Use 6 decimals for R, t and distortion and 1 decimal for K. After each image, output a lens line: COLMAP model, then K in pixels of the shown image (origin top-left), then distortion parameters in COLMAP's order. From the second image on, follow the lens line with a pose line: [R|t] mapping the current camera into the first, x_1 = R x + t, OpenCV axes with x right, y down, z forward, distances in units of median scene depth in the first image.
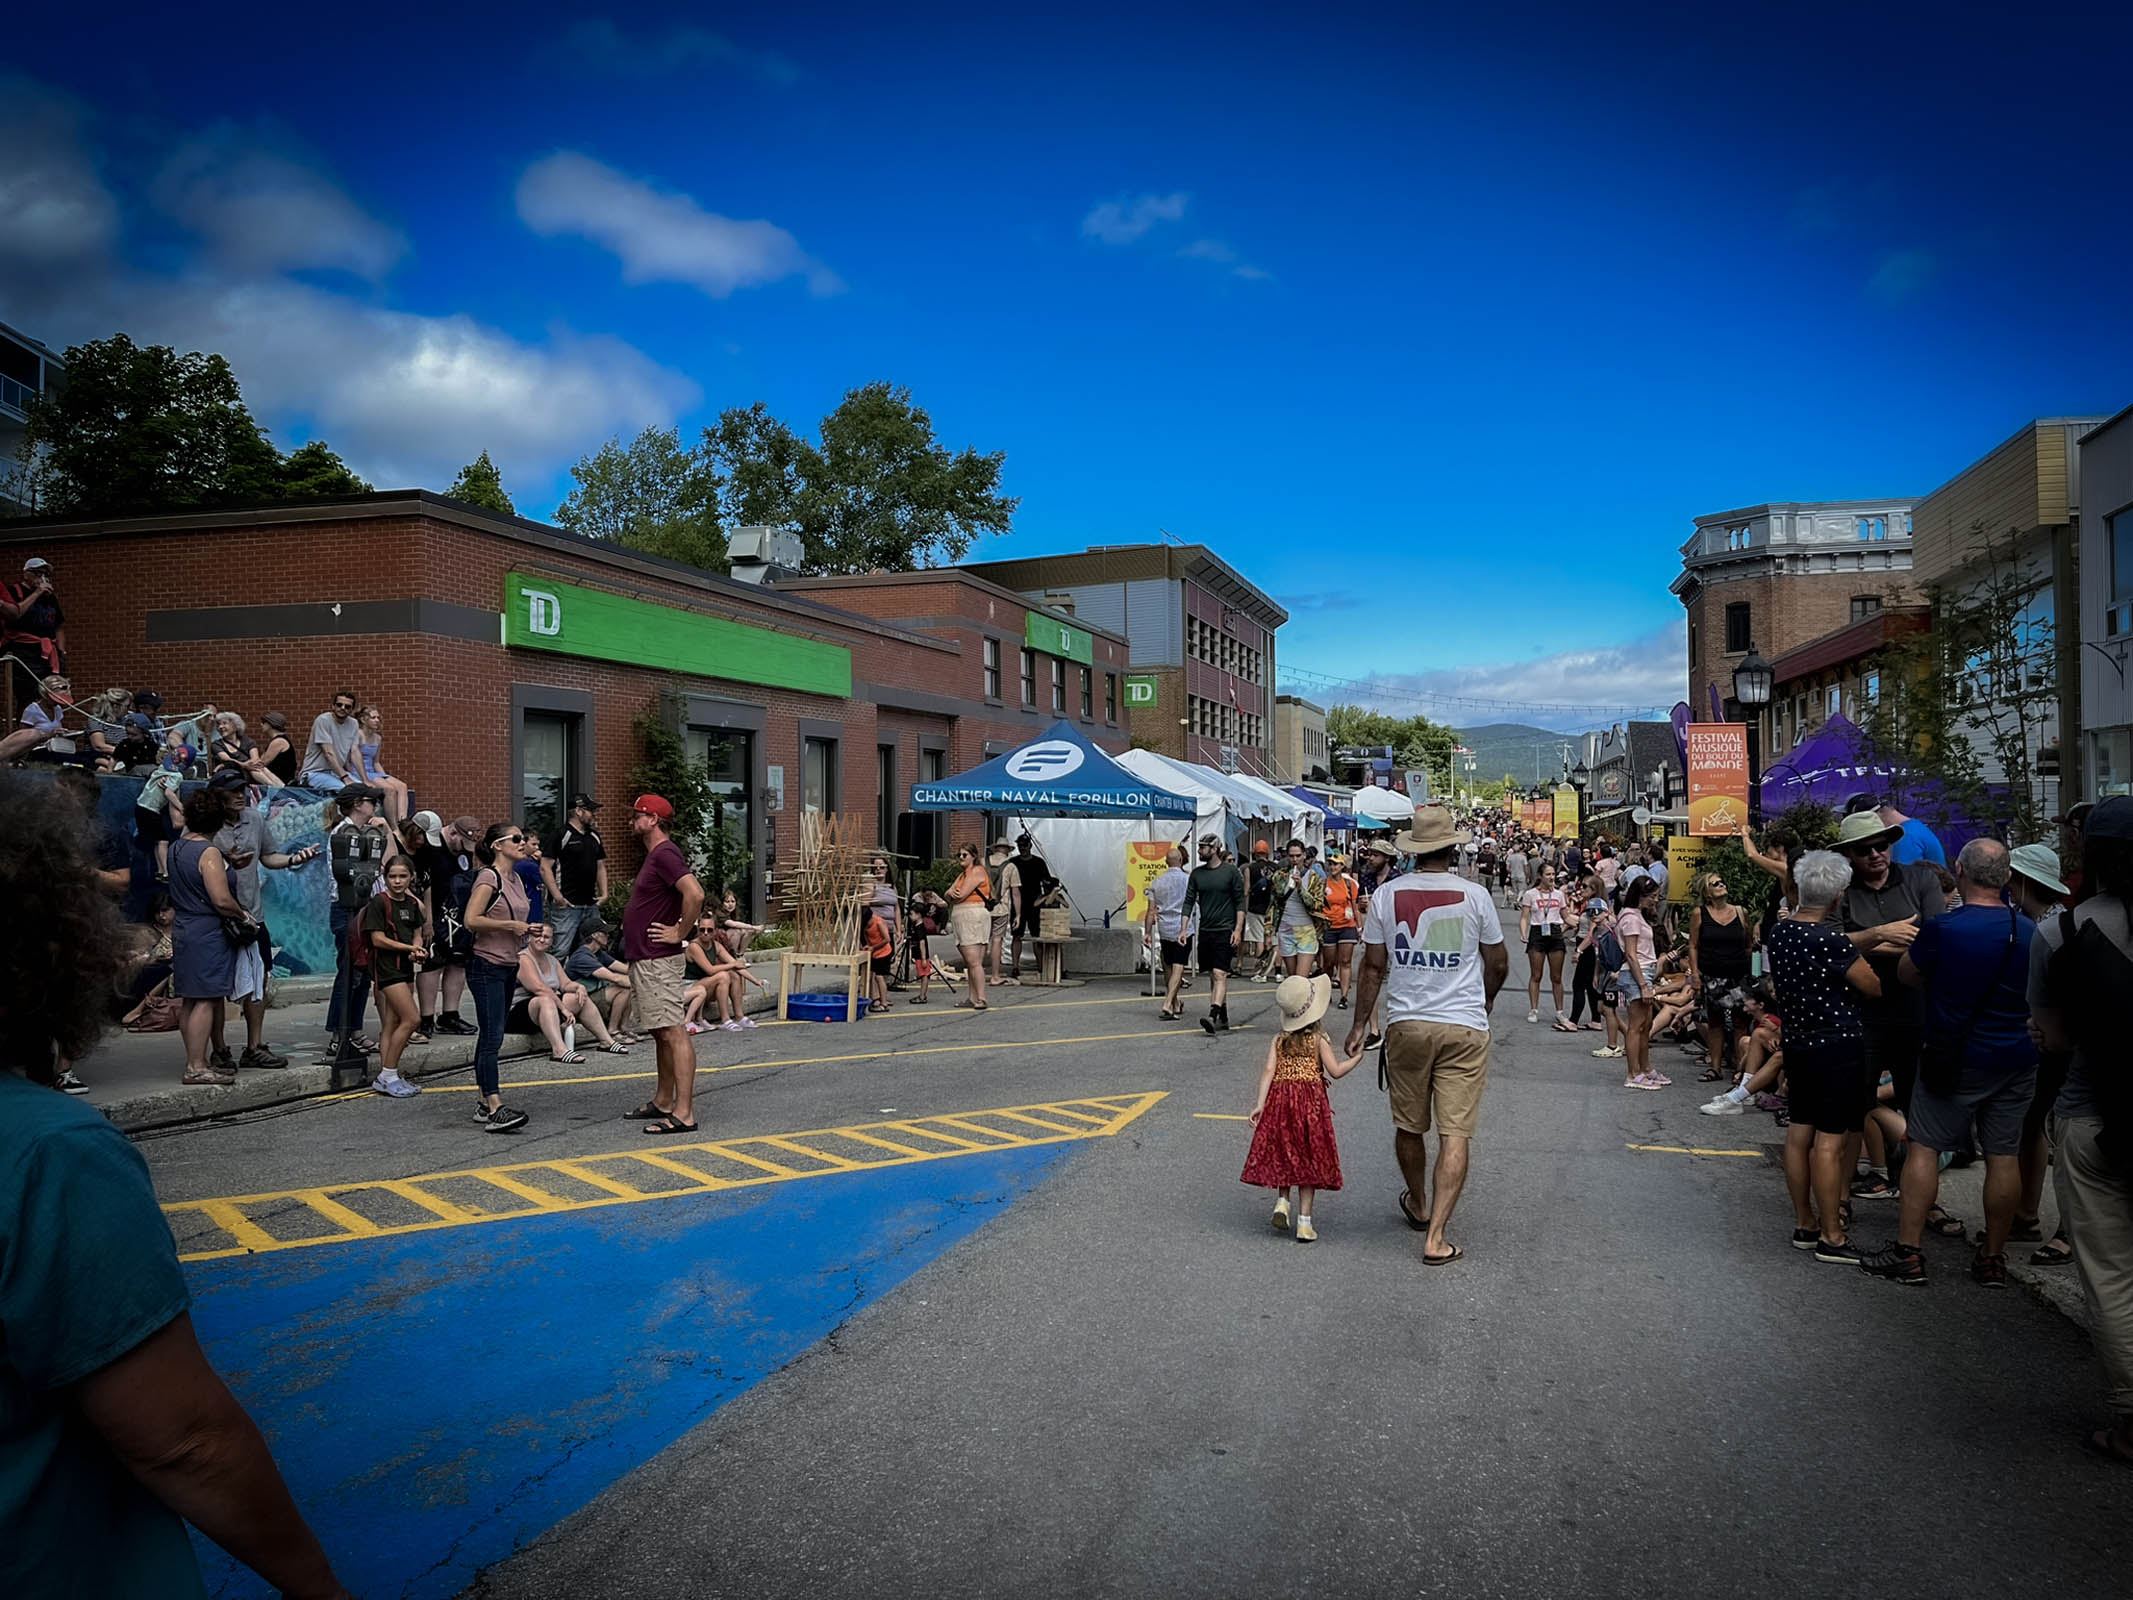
lens RADIAL K [[1591.7, 0, 1066.5], [0, 1591.7, 800.0], [0, 0, 1]] dist [0.062596, -0.090745]
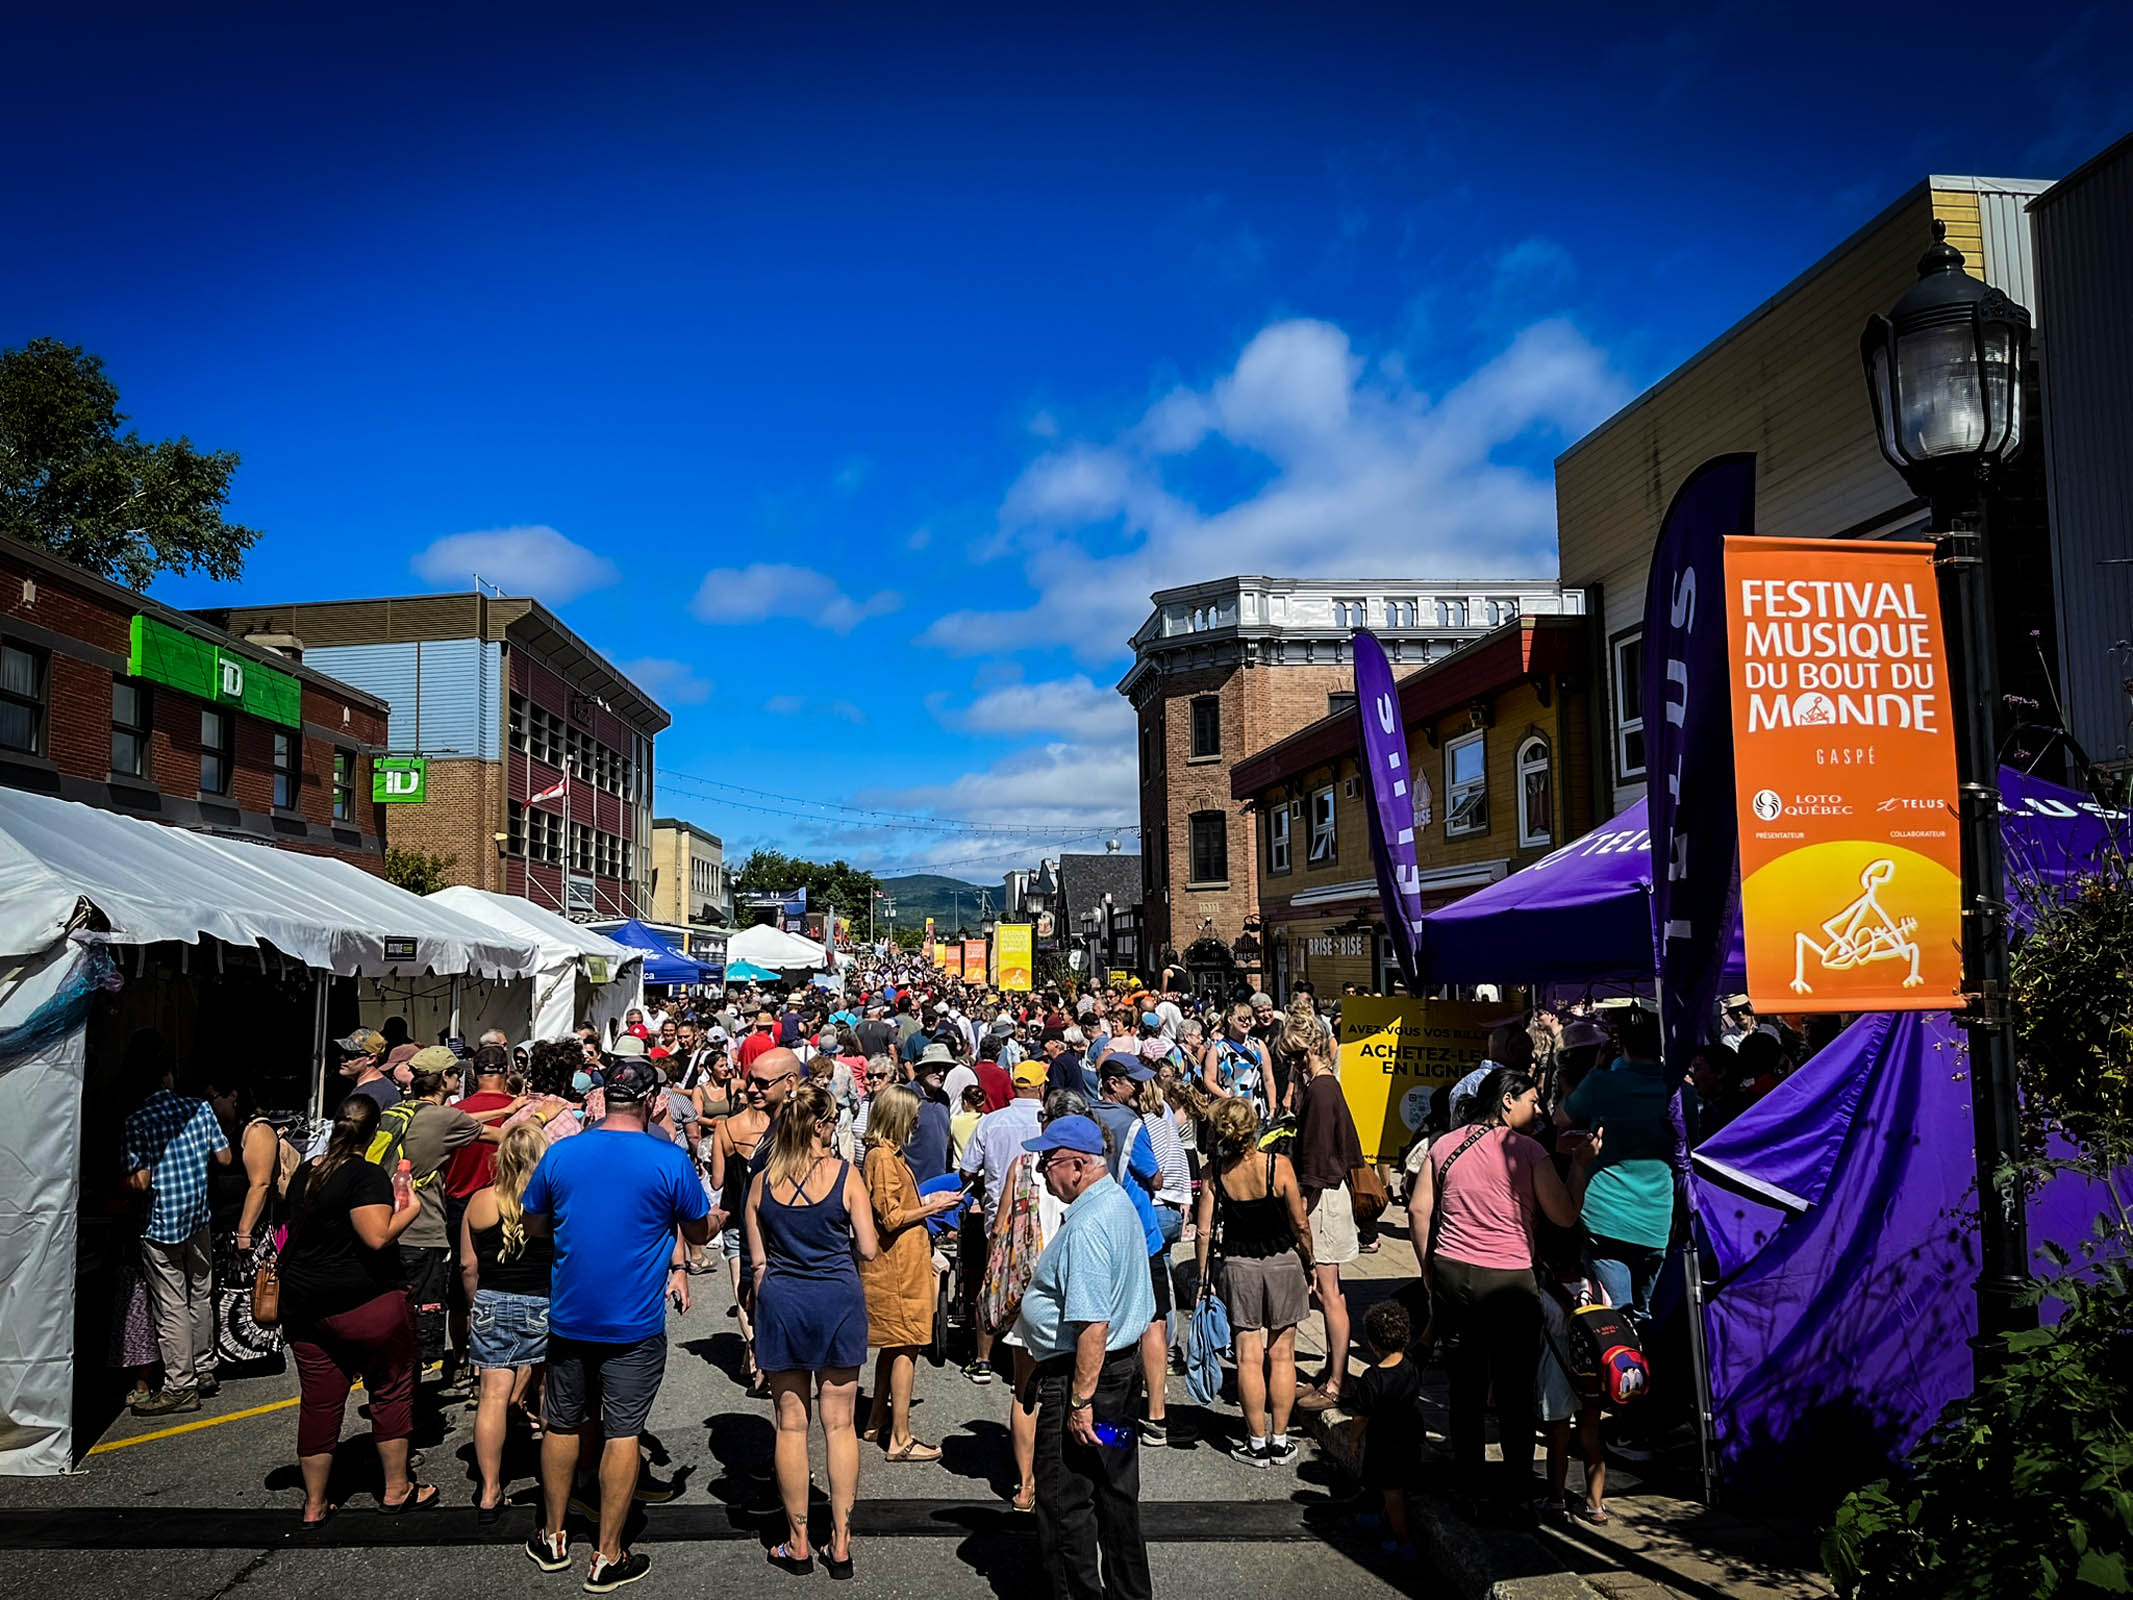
lens RADIAL K [[1636.6, 0, 1133.3], [0, 1636.6, 799.8], [0, 0, 1]] dist [0.056158, -0.110190]
pose [[0.923377, 0.026636, 0.382970, 0.070141], [0.008071, 0.996022, -0.088737, 0.003933], [-0.383810, 0.085028, 0.919489, 0.265685]]
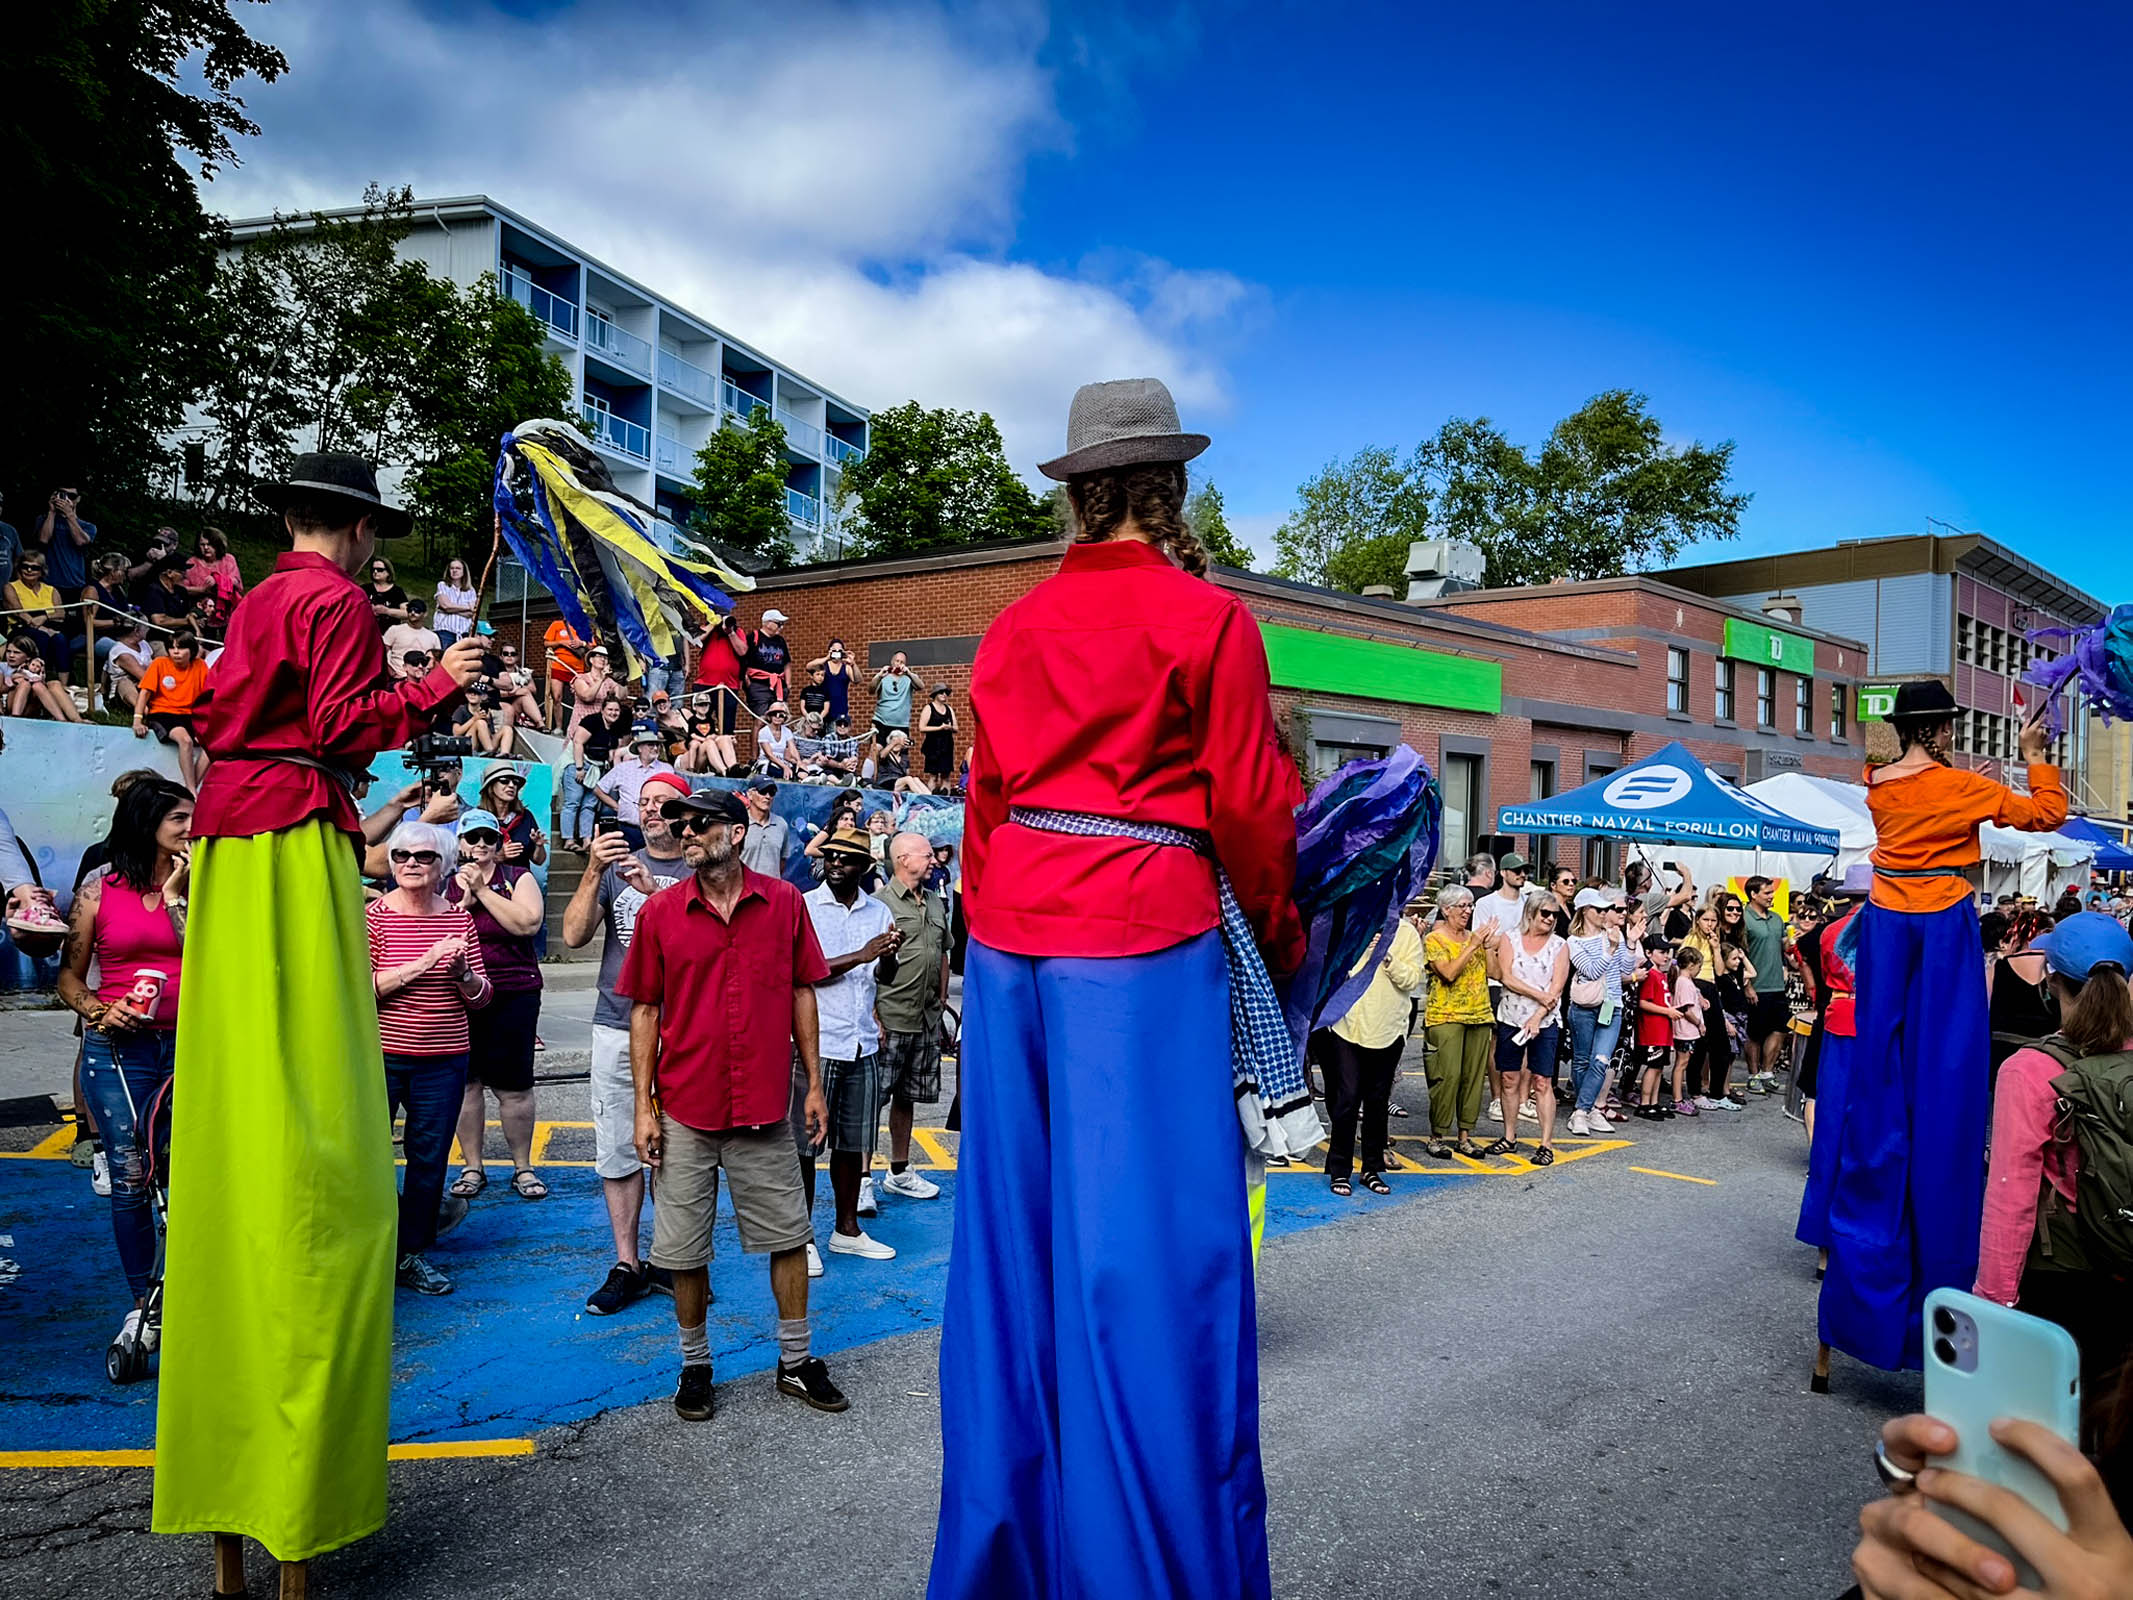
lens RADIAL K [[1591.7, 0, 1066.5], [0, 1591.7, 800.0], [0, 0, 1]] dist [0.062596, -0.090745]
pose [[0.898767, 0.028920, -0.437471, 0.034266], [-0.031046, 0.999515, 0.002293, -0.002741], [0.437325, 0.011521, 0.899230, -0.002665]]
